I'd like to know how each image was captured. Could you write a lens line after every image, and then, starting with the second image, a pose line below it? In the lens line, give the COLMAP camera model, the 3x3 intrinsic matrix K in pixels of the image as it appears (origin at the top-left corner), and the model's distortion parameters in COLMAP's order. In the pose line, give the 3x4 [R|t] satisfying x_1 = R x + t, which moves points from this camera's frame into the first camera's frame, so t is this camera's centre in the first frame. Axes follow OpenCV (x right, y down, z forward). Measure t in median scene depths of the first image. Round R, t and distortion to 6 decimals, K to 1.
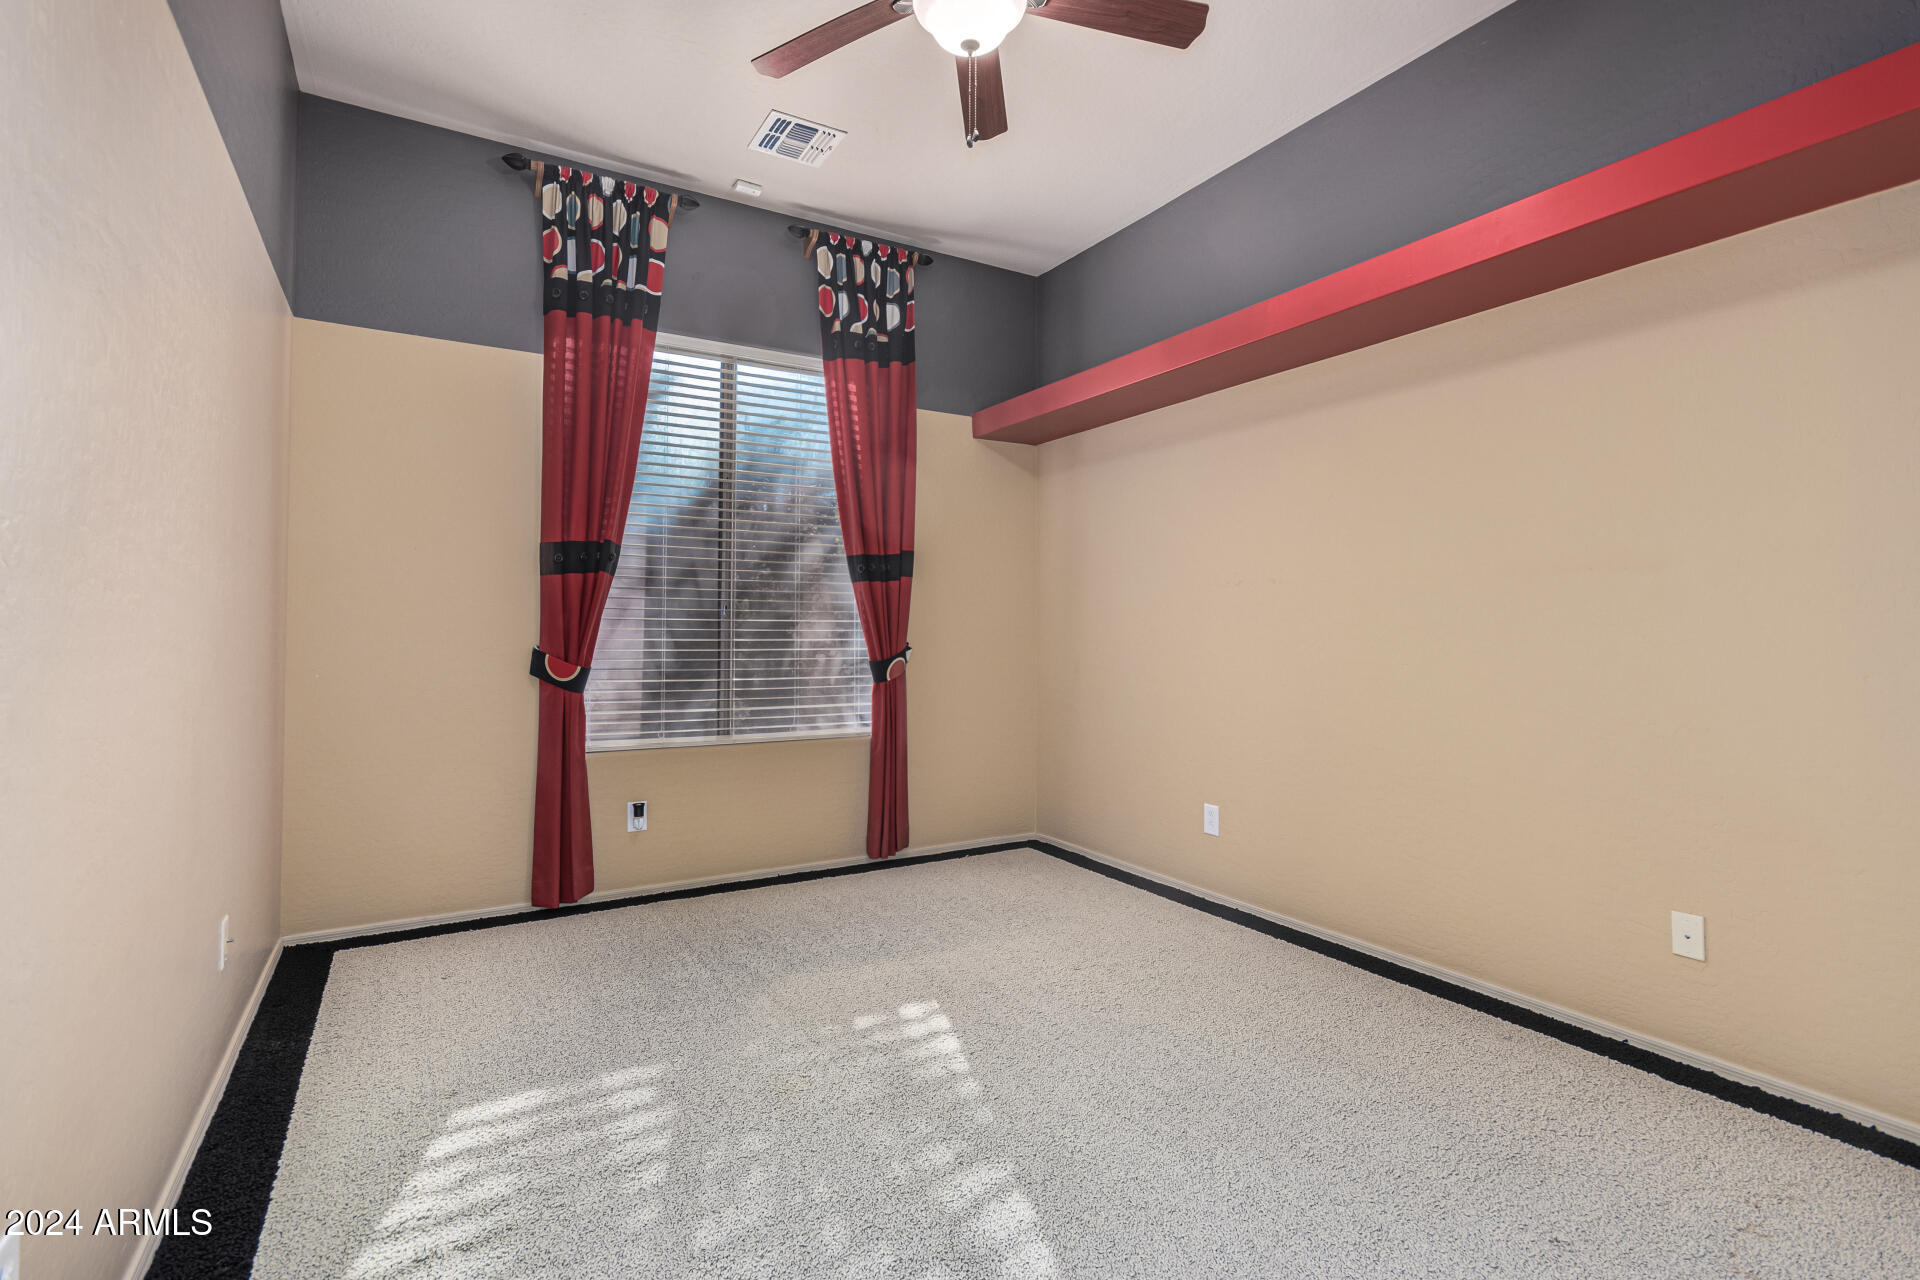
lens RADIAL K [[904.5, 0, 962.4], [0, 904.5, 634.5], [0, 0, 1]] dist [0.018714, 0.000366]
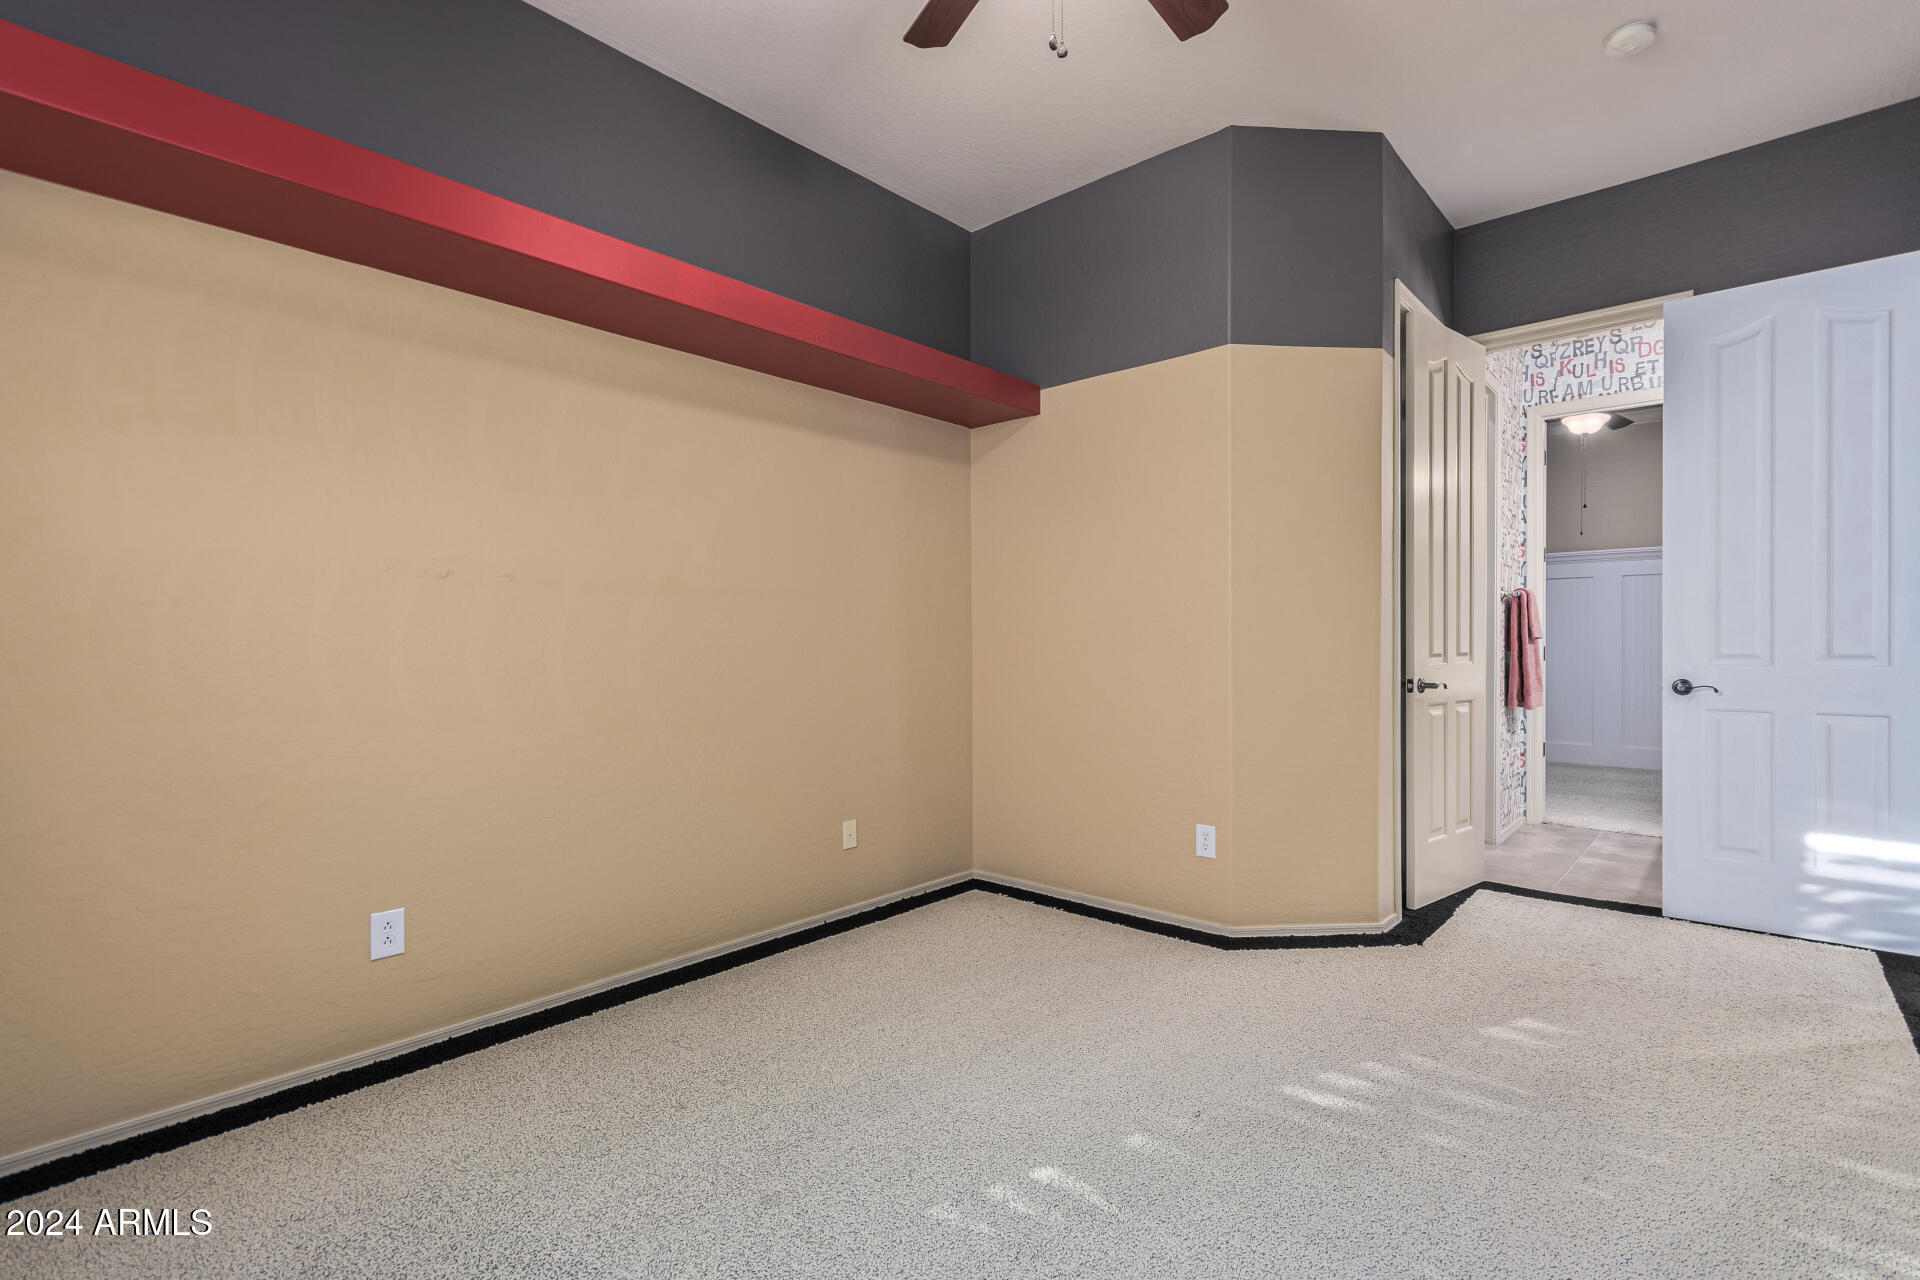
lens RADIAL K [[904.5, 0, 963.0], [0, 904.5, 642.9], [0, 0, 1]] dist [0.018714, 0.000366]
pose [[-0.306843, 0.002497, 0.951757, -0.667903], [0.006122, 0.999981, -0.000649, -0.001855], [-0.951740, 0.005627, -0.306852, 1.129354]]
